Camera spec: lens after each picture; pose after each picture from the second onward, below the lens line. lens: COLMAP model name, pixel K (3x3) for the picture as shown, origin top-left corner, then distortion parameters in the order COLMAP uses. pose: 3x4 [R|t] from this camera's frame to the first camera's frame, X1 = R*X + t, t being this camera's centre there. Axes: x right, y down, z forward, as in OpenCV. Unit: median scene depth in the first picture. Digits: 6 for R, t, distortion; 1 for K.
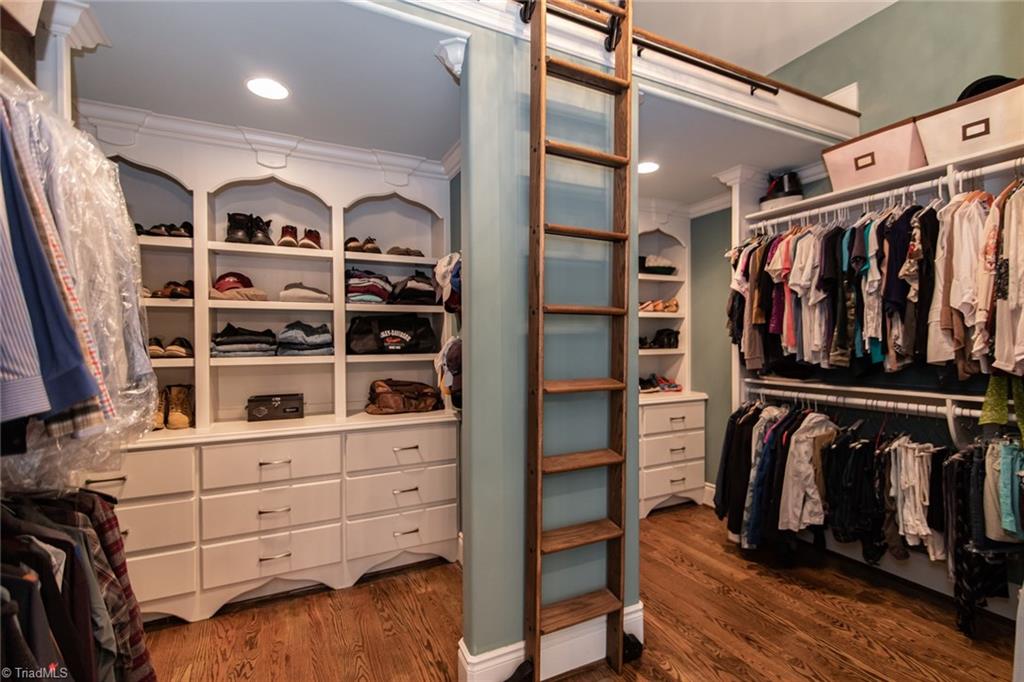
lens RADIAL K [[465.7, 0, 514.8], [0, 465.7, 342.5], [0, 0, 1]] dist [0.003052, 0.000432]
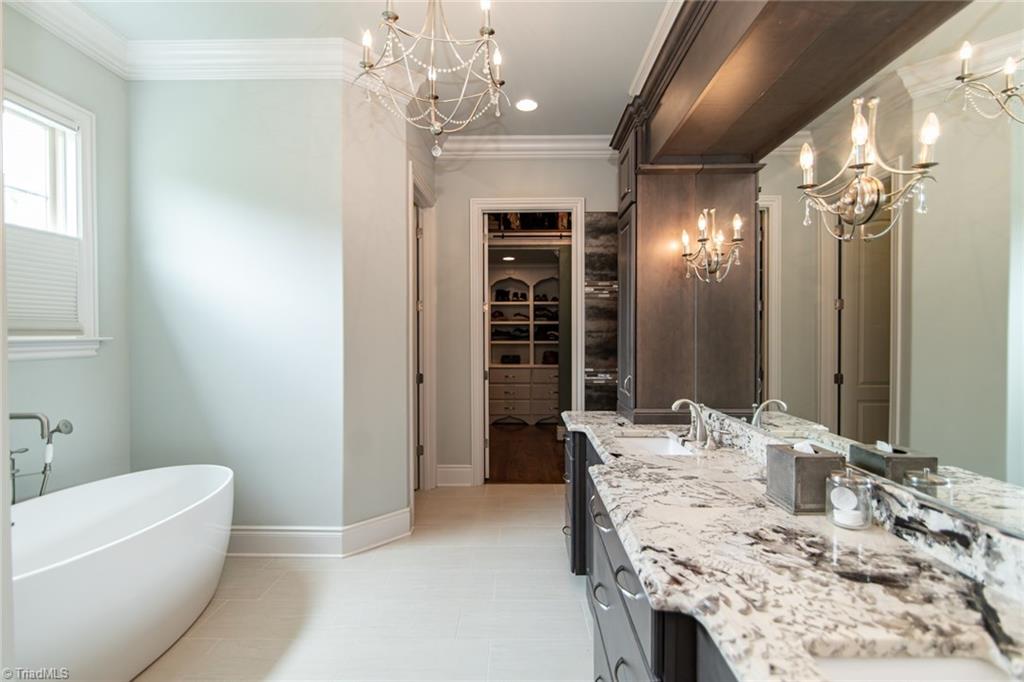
lens RADIAL K [[465.7, 0, 514.8], [0, 465.7, 342.5], [0, 0, 1]] dist [0.003052, 0.000432]
pose [[0.883447, 0.011621, -0.468386, 0.786716], [-0.006509, 0.999900, 0.012531, 0.004263], [0.468485, -0.008022, 0.883435, -1.401440]]
